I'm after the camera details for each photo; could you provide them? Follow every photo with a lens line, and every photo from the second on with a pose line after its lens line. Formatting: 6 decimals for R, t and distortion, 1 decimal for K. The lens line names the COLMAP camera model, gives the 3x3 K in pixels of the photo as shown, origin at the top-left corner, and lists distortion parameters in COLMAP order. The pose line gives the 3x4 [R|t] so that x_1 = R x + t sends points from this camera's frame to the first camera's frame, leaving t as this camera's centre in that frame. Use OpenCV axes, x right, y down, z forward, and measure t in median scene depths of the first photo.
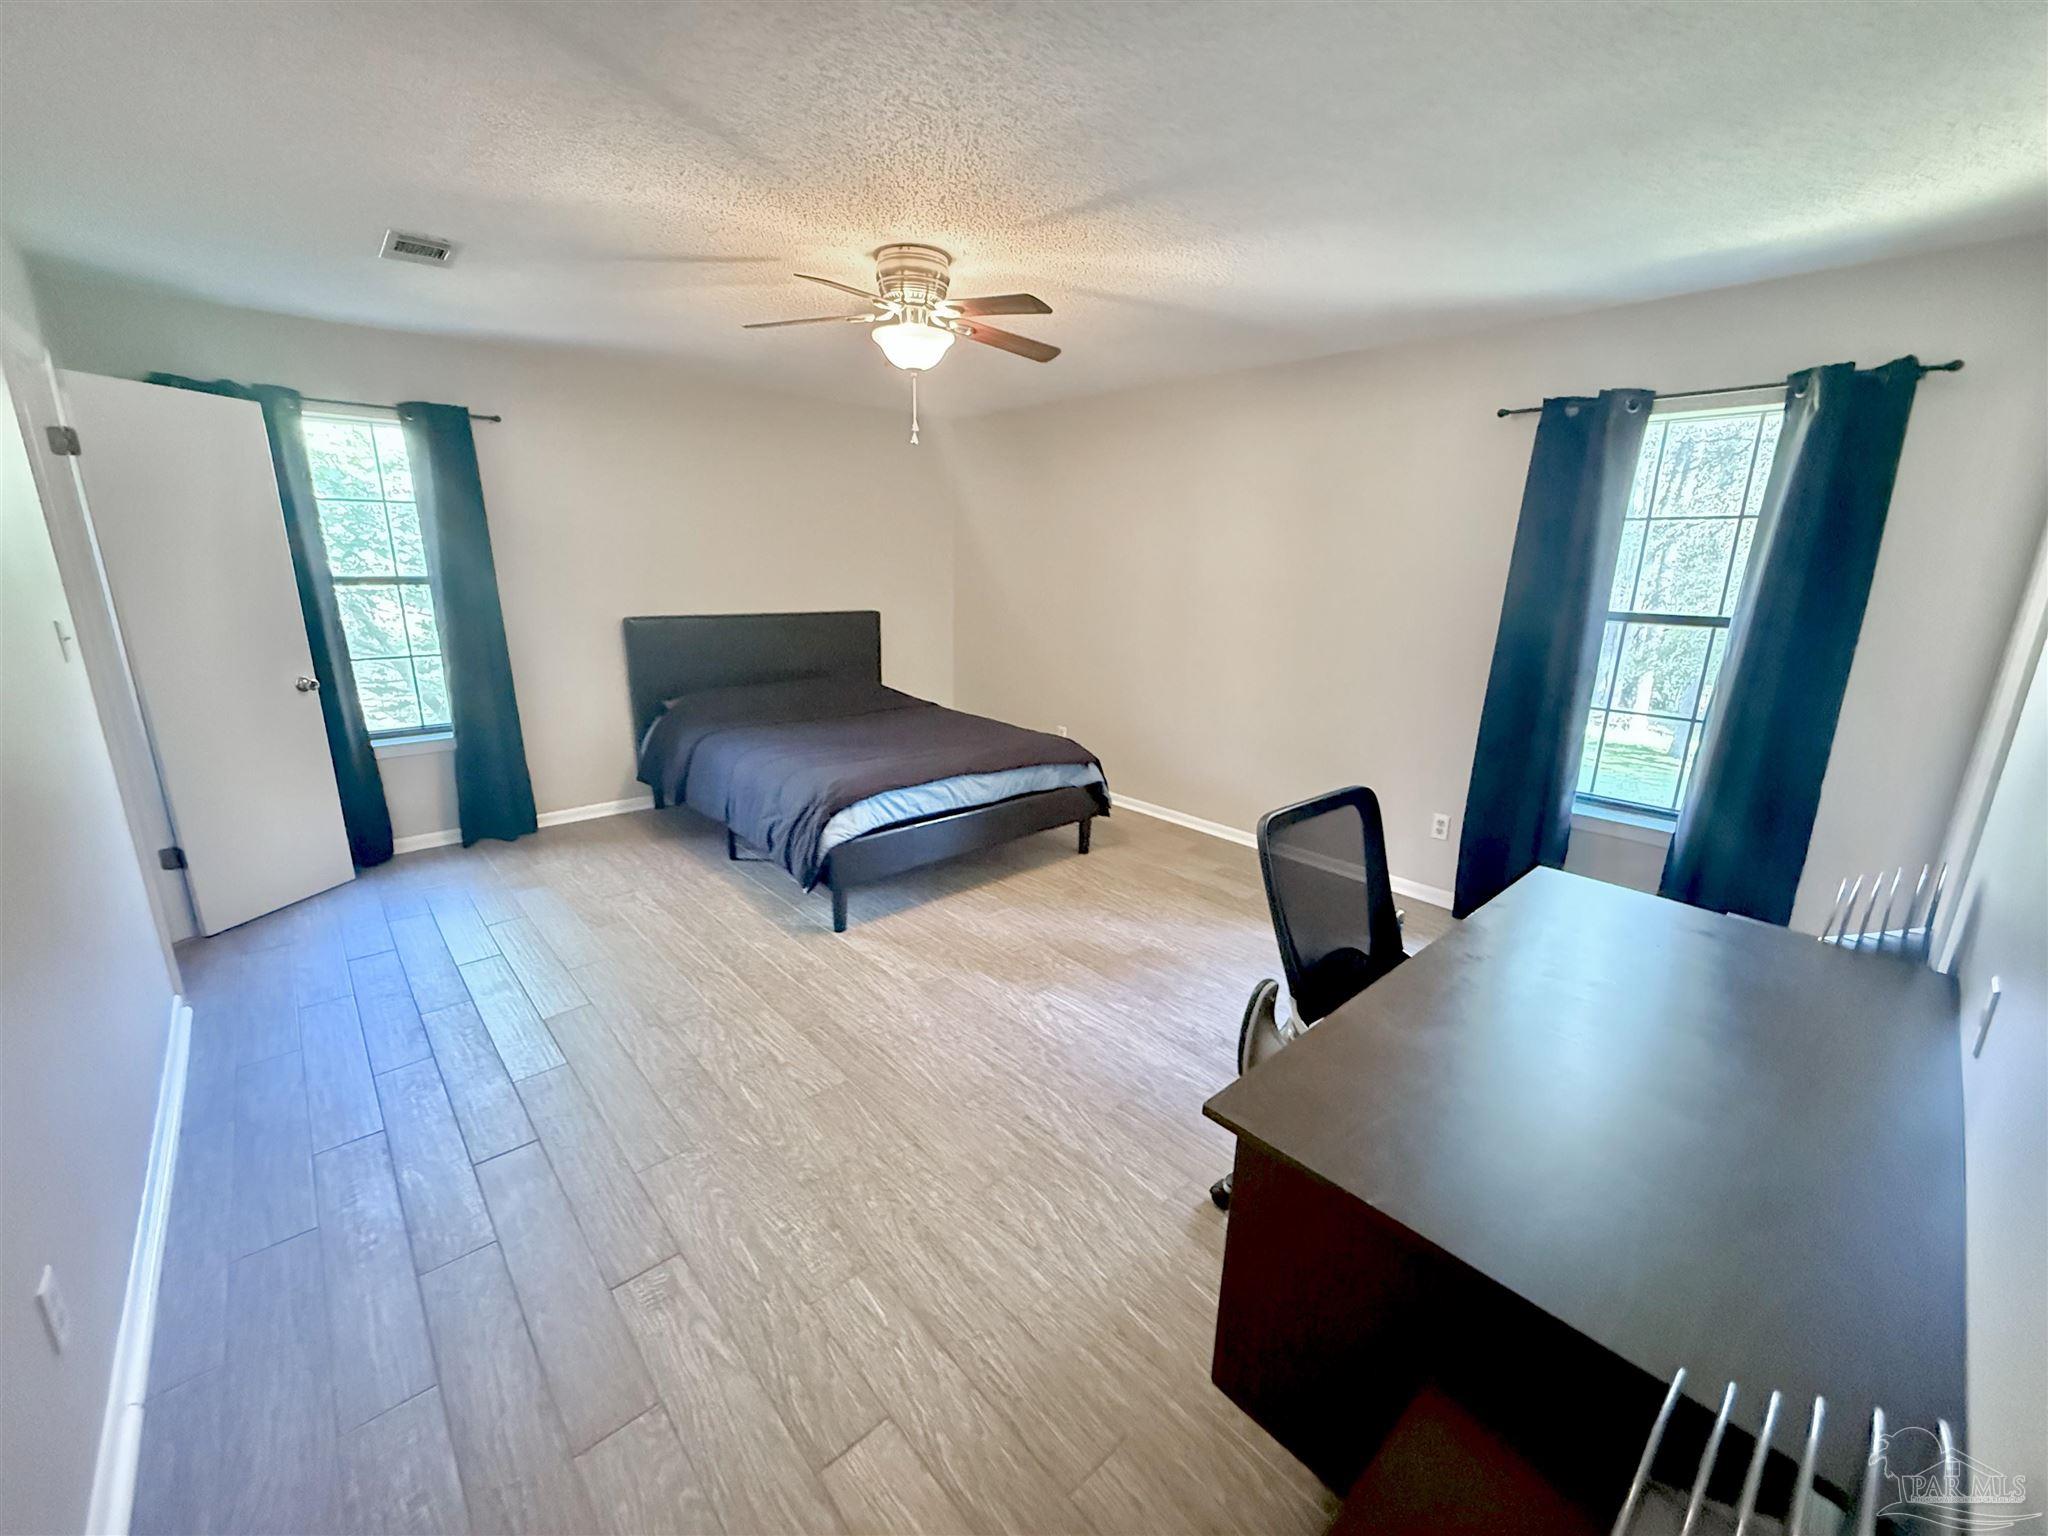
lens RADIAL K [[817.1, 0, 1017.4], [0, 817.1, 768.3], [0, 0, 1]] dist [0.001219, 0.000040]
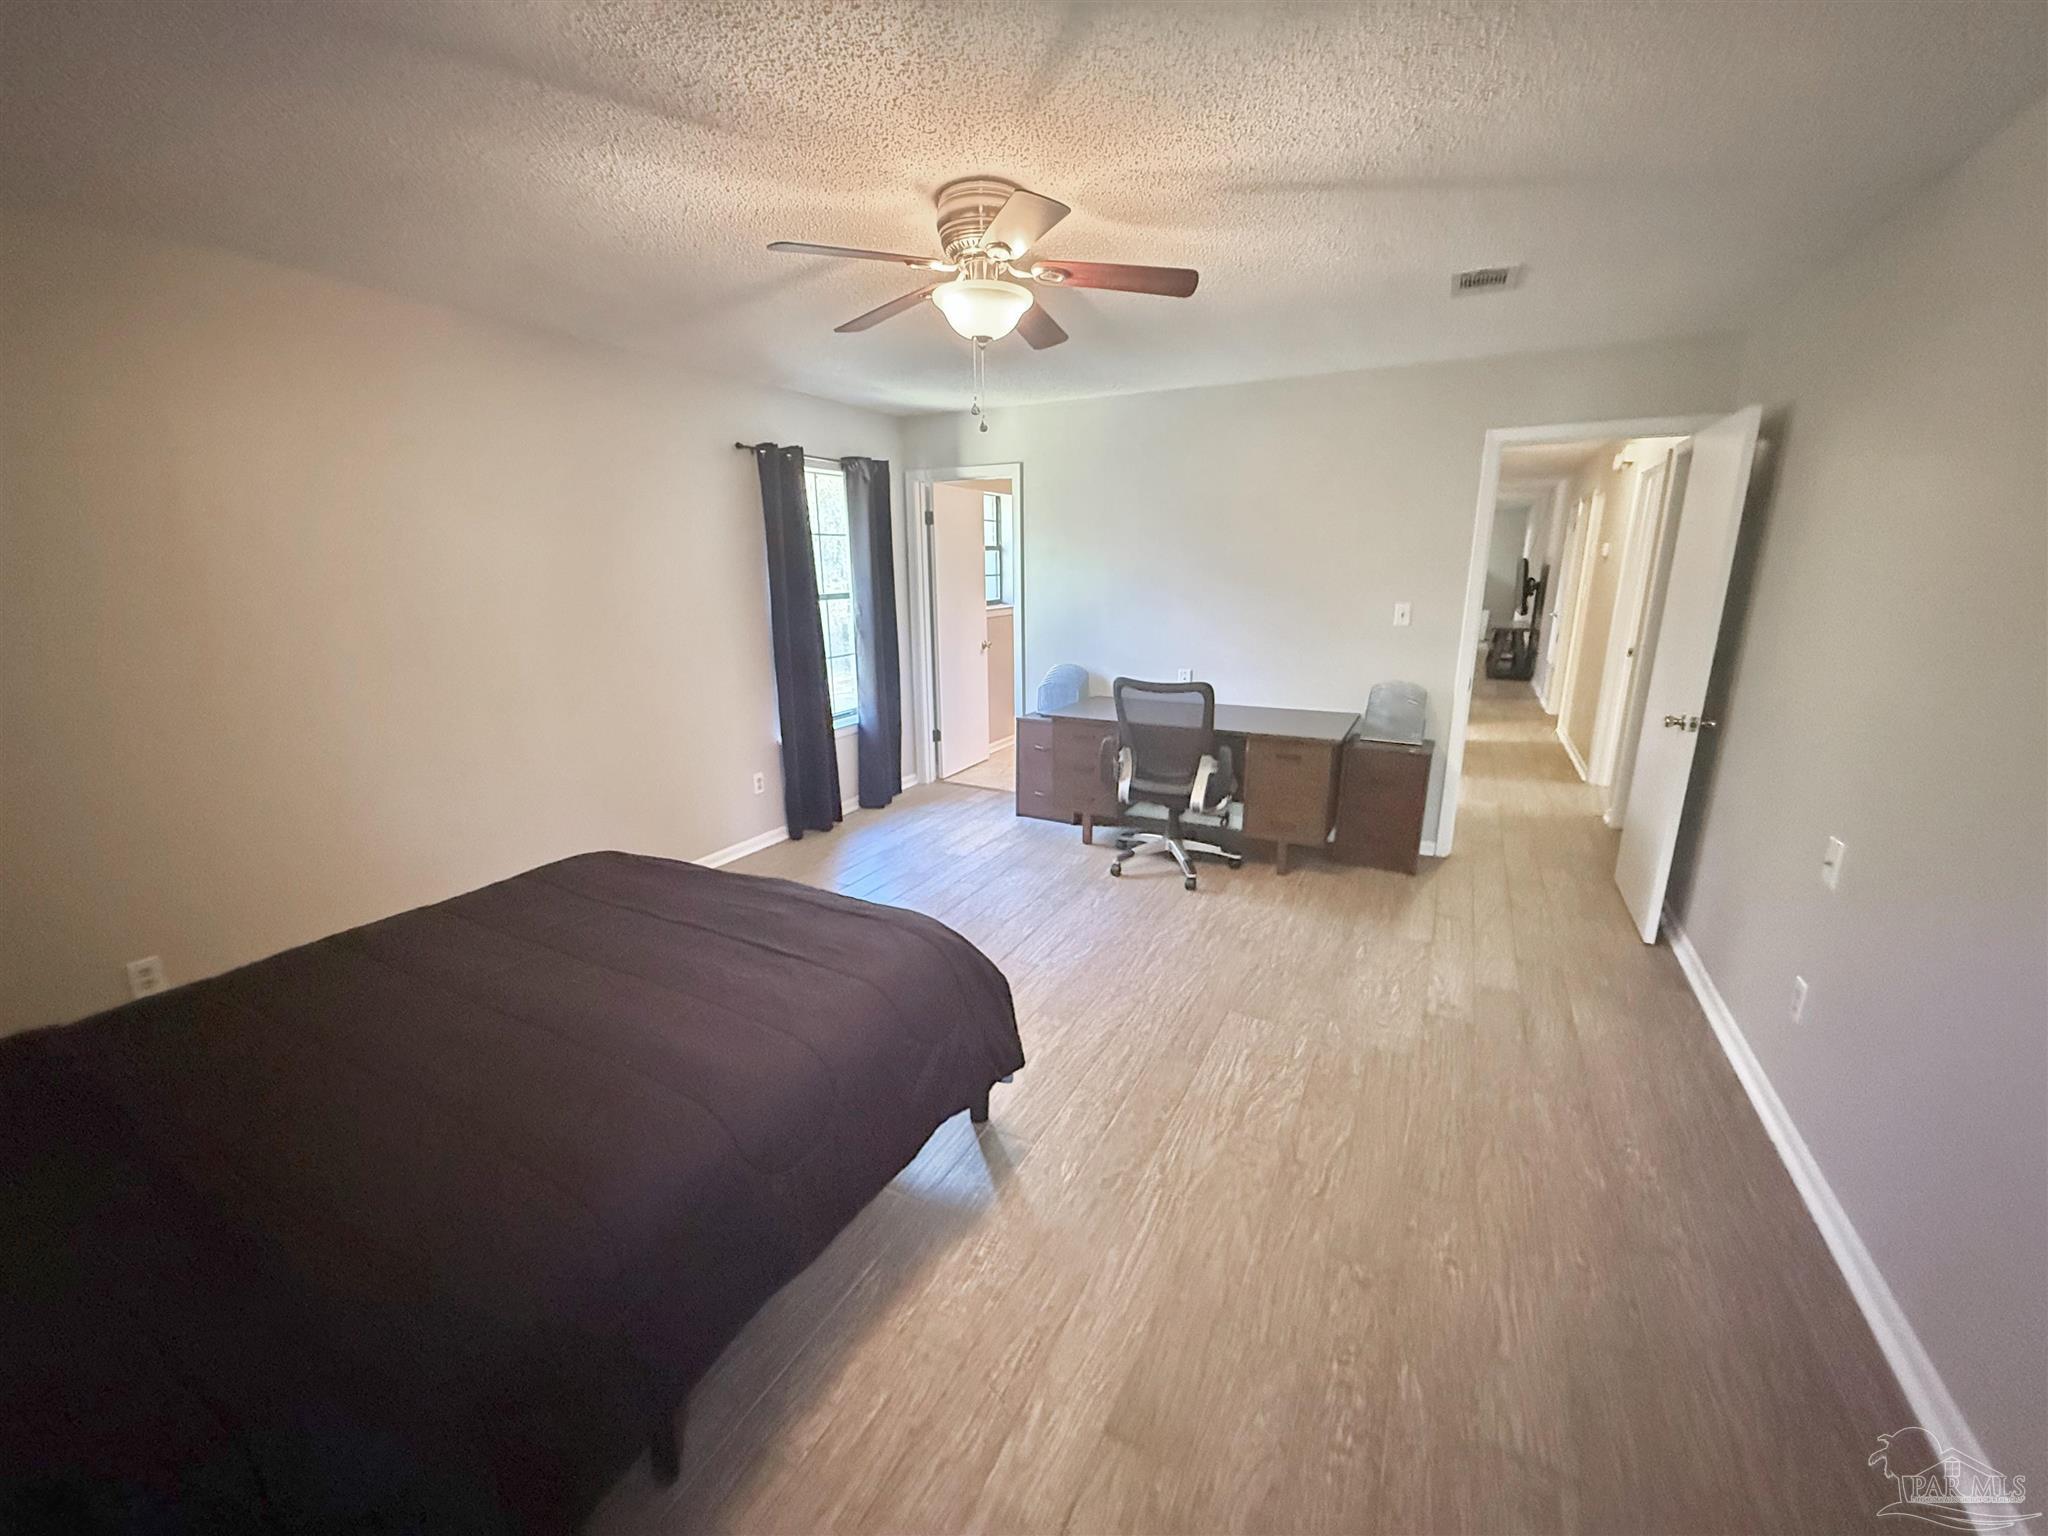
lens RADIAL K [[815.5, 0, 988.6], [0, 815.5, 785.6], [0, 0, 1]] dist [-0.000124, -0.000075]
pose [[-0.316955, -0.281939, 0.905566, -0.897757], [0.246096, 0.897645, 0.365608, -0.369138], [-0.915957, 0.338738, -0.215129, 1.214781]]
